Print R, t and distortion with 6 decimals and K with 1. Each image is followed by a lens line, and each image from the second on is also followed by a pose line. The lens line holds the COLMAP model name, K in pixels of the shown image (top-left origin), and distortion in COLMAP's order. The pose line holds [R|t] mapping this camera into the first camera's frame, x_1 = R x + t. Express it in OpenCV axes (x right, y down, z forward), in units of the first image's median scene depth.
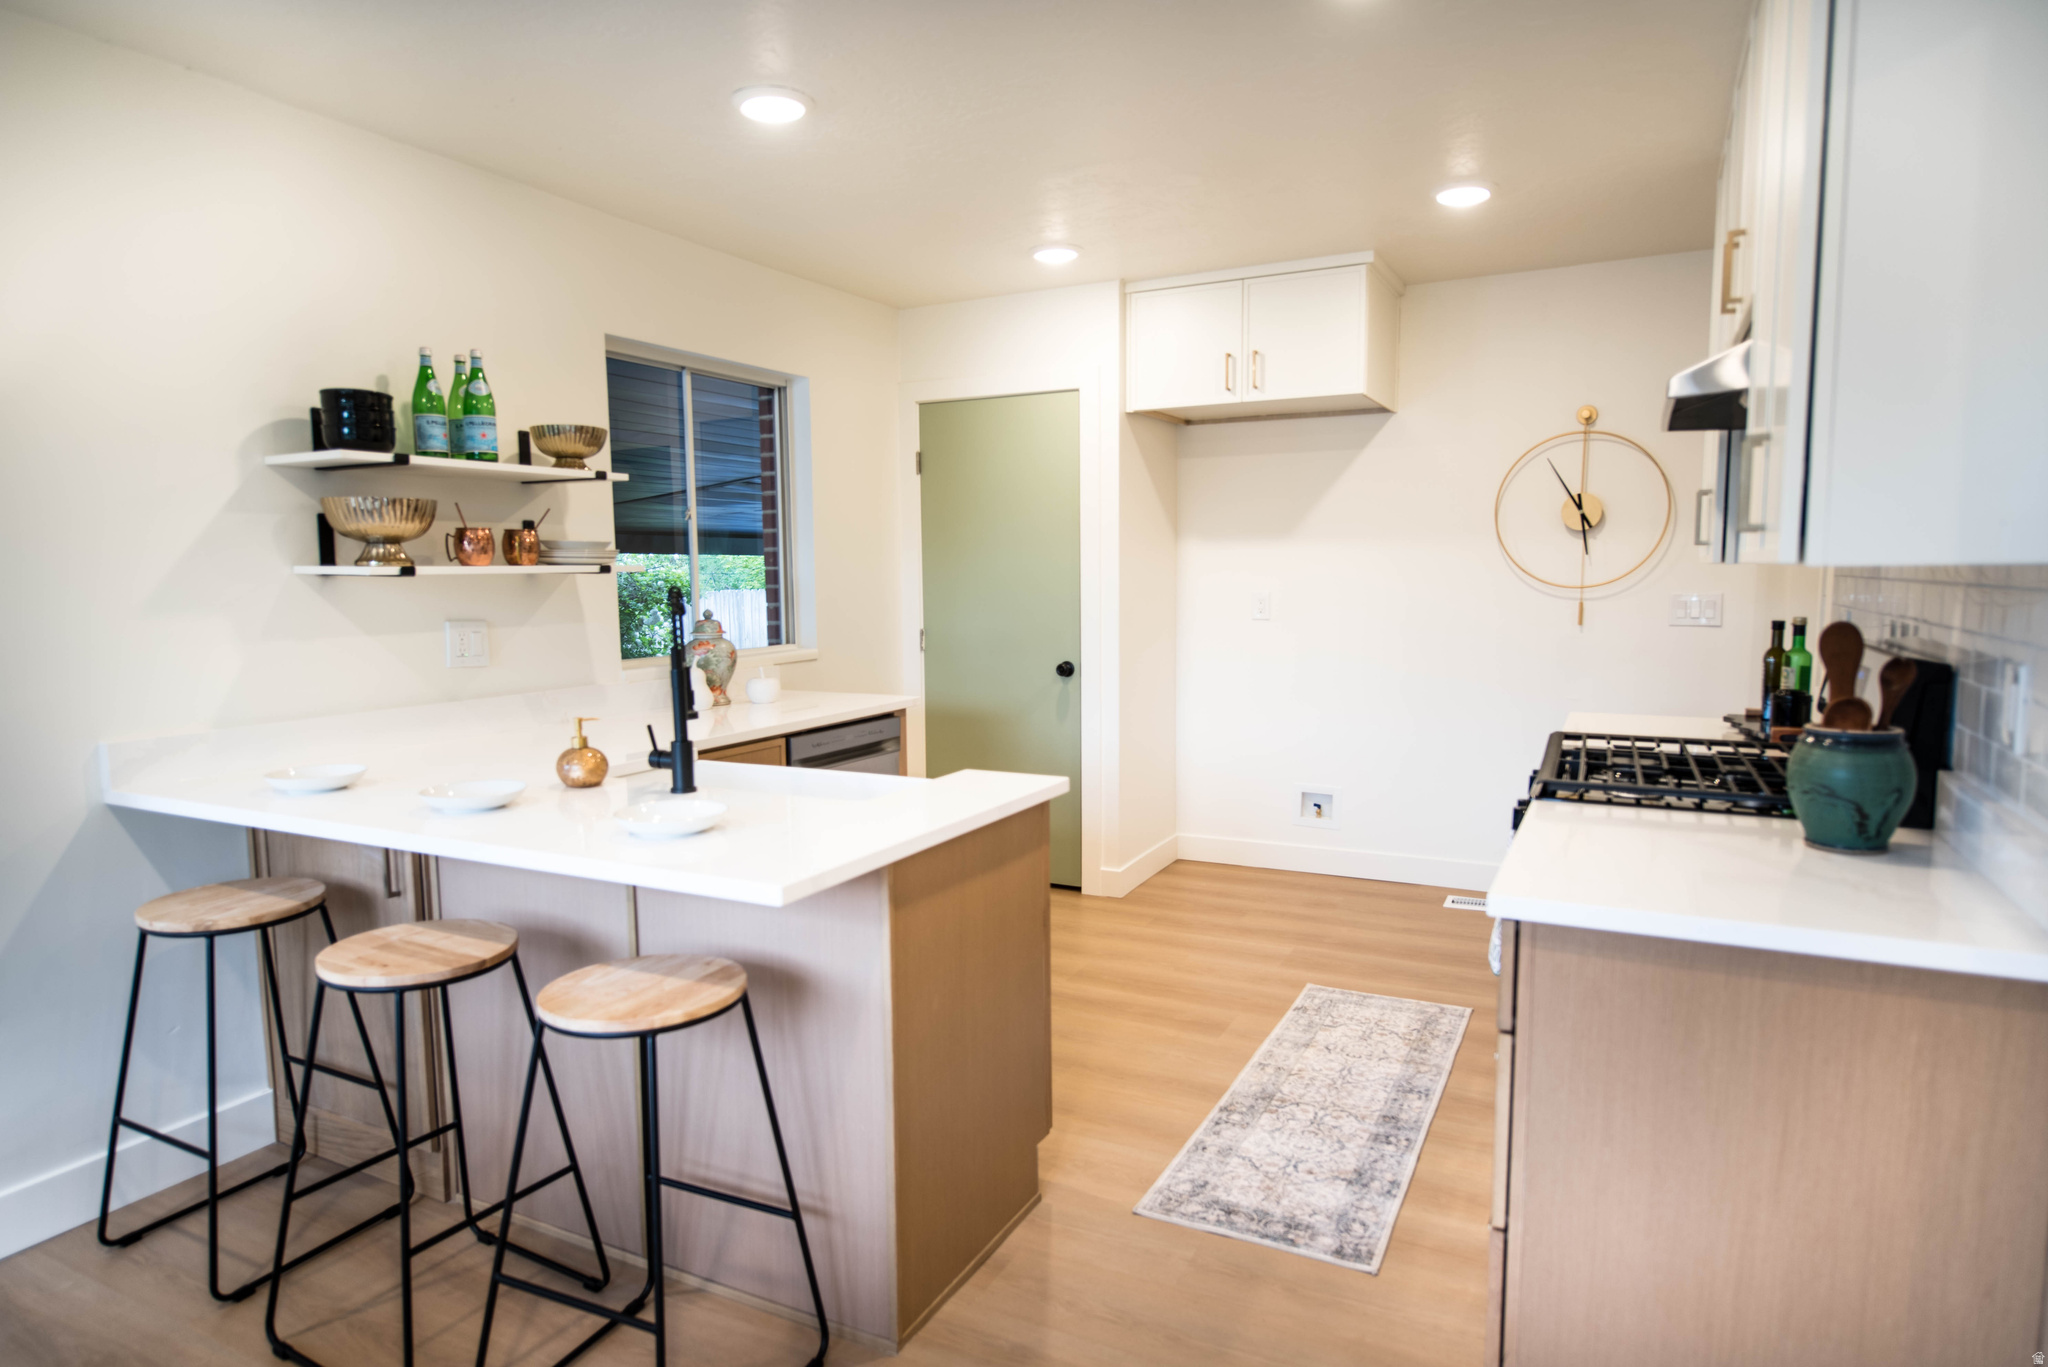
lens RADIAL K [[1180.7, 0, 1029.0], [0, 1180.7, 700.7], [0, 0, 1]] dist [-0.002444, -0.001921]
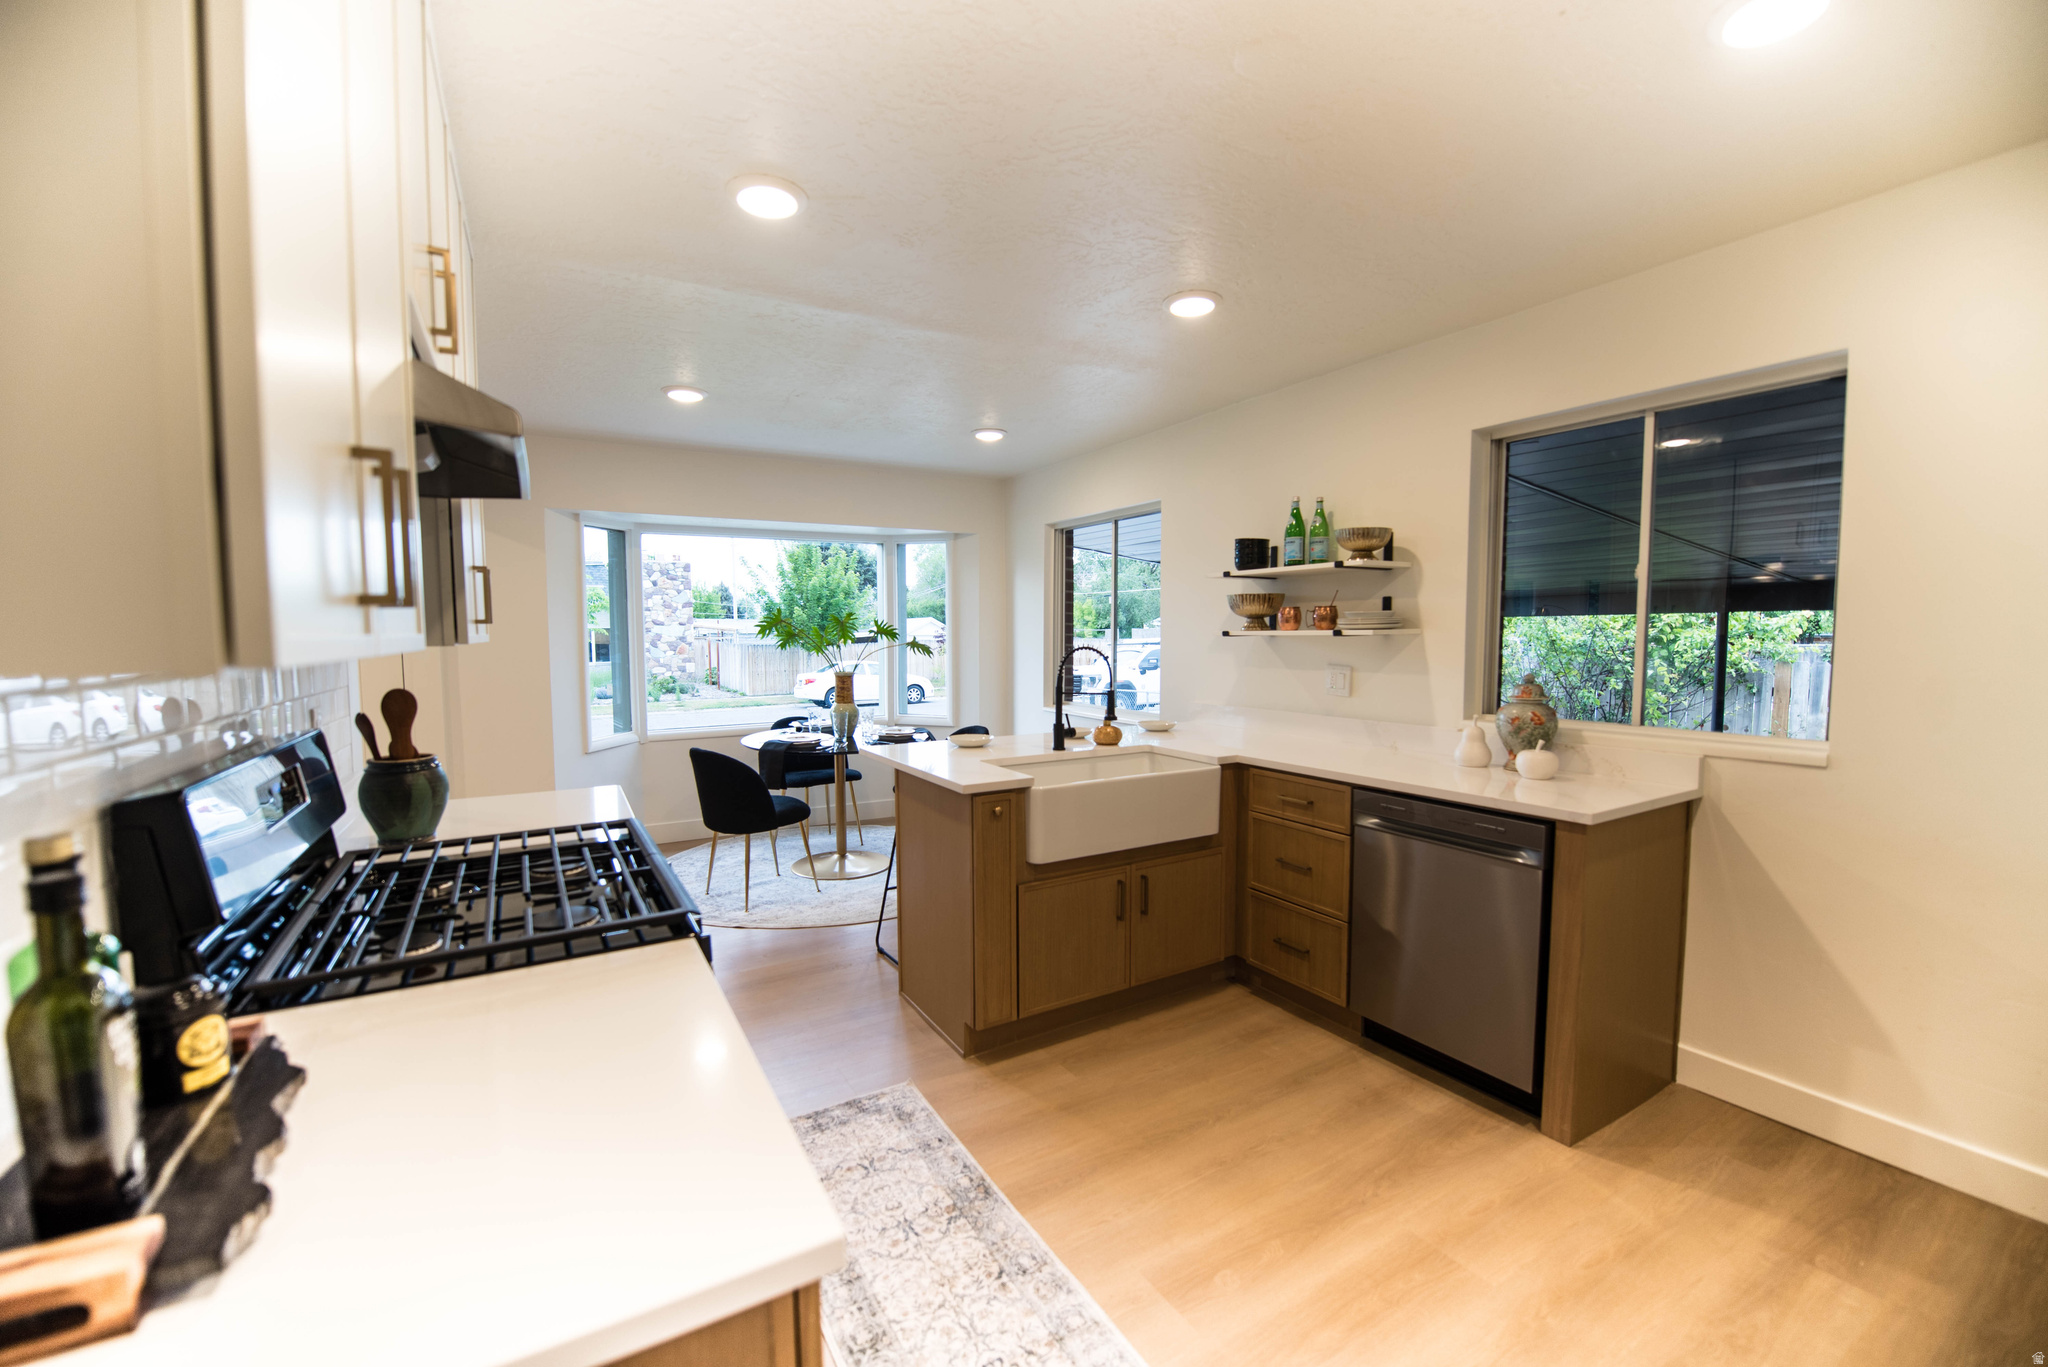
lens RADIAL K [[828.4, 0, 1033.8], [0, 828.4, 663.5], [0, 0, 1]] dist [-0.000540, -0.000065]
pose [[-0.530197, 0.046180, -0.846616, 0.700670], [-0.083391, 0.990834, 0.106271, -0.163169], [0.843764, 0.126945, -0.521486, 1.318251]]
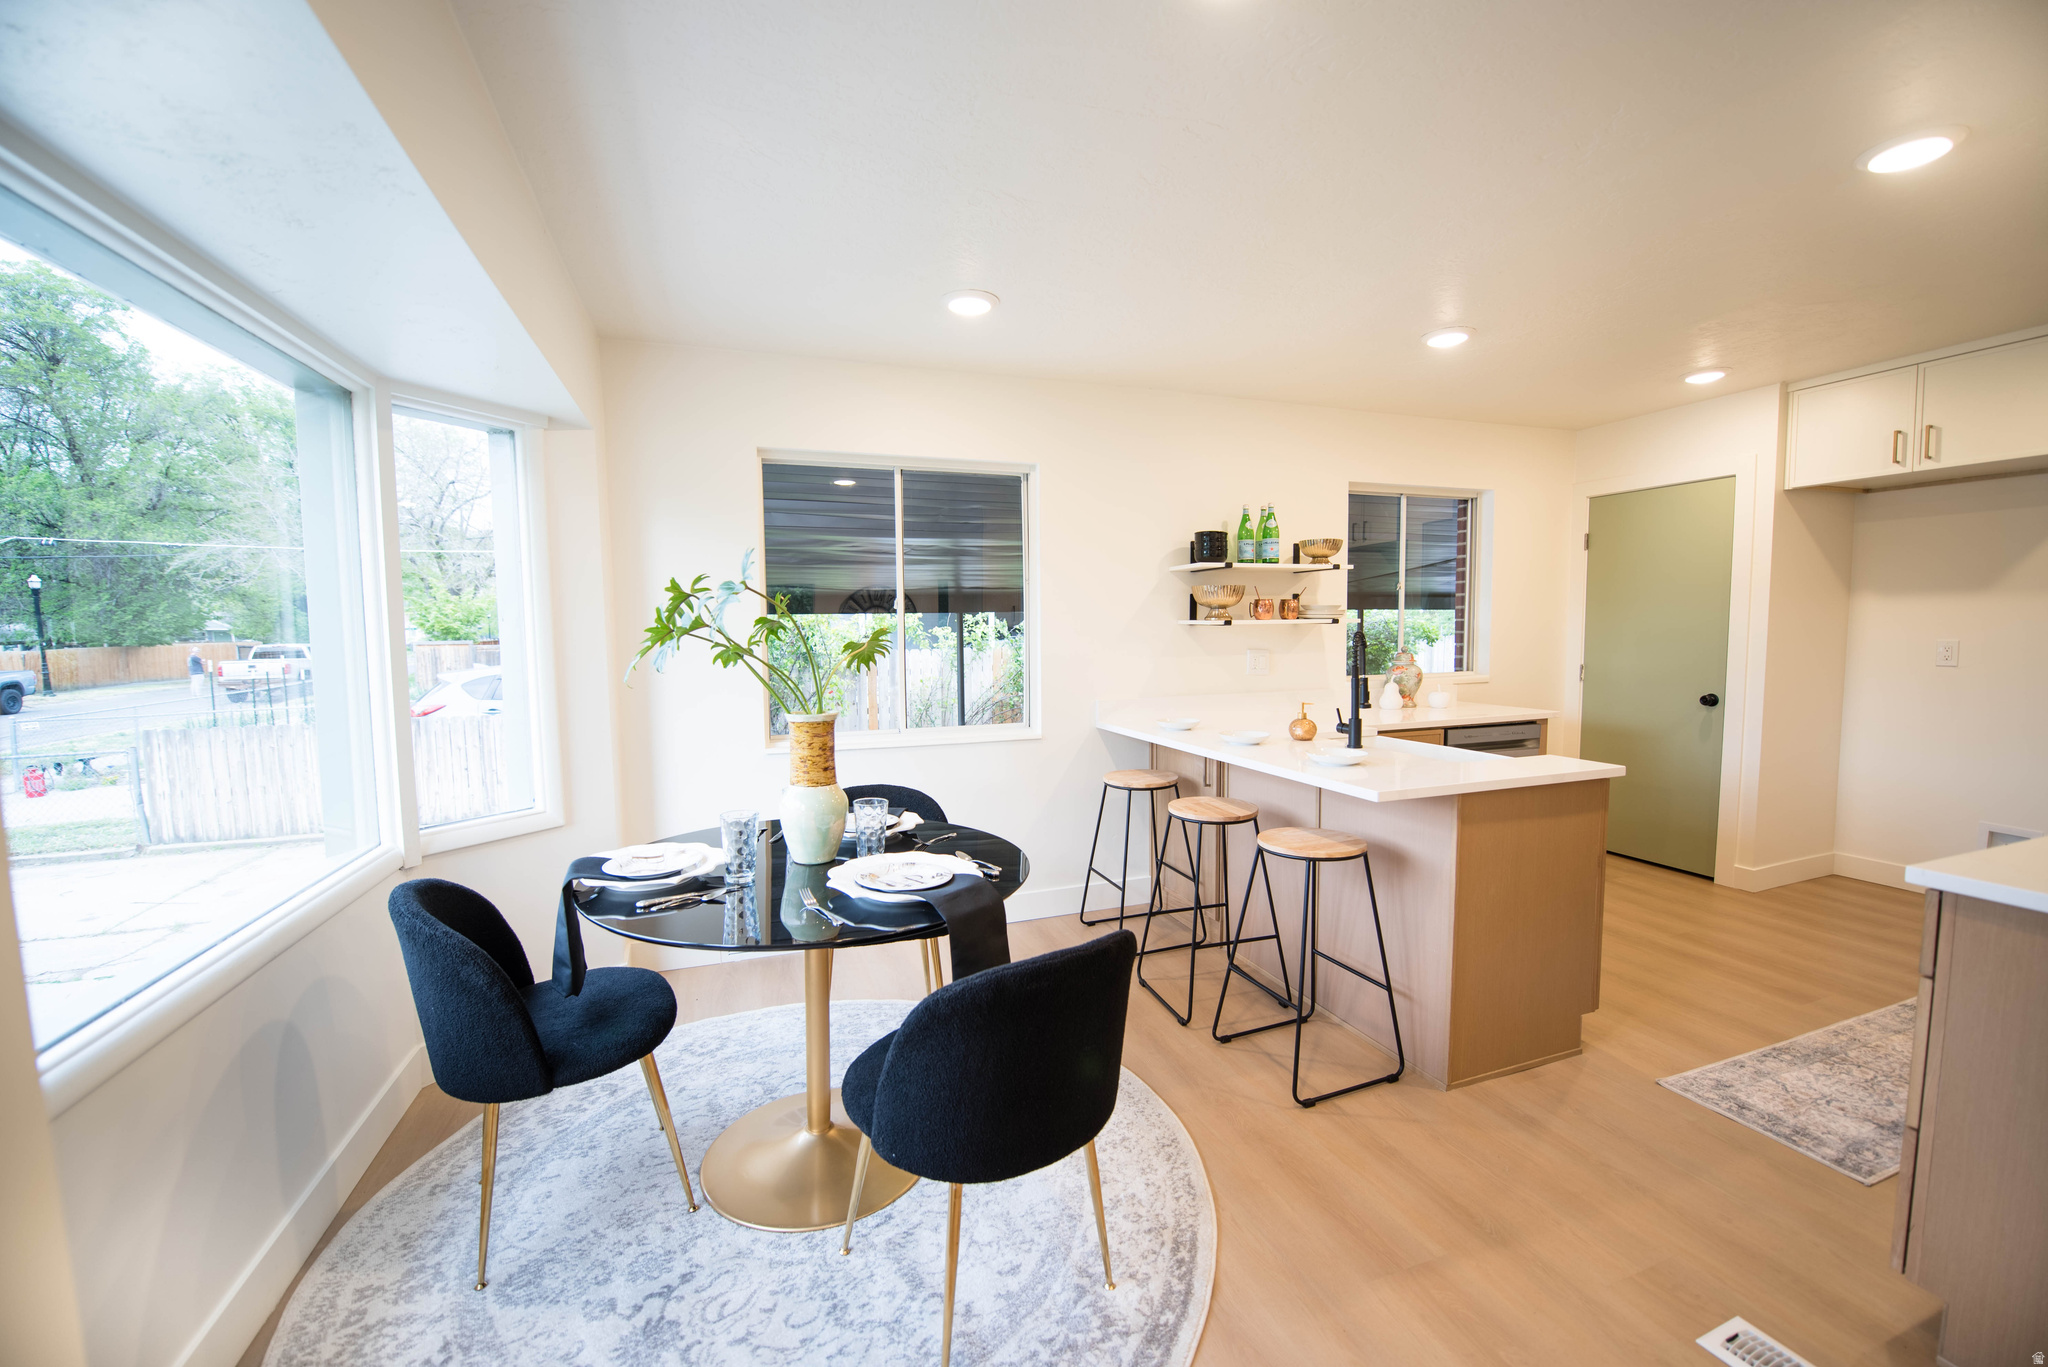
lens RADIAL K [[824.7, 0, 1033.4], [0, 824.7, 685.0], [0, 0, 1]] dist [-0.018953, -0.000367]
pose [[0.732697, 0.049073, -0.678783, 0.147025], [-0.070199, 0.997526, -0.003658, 0.017586], [0.676924, 0.050330, 0.734330, -0.184596]]
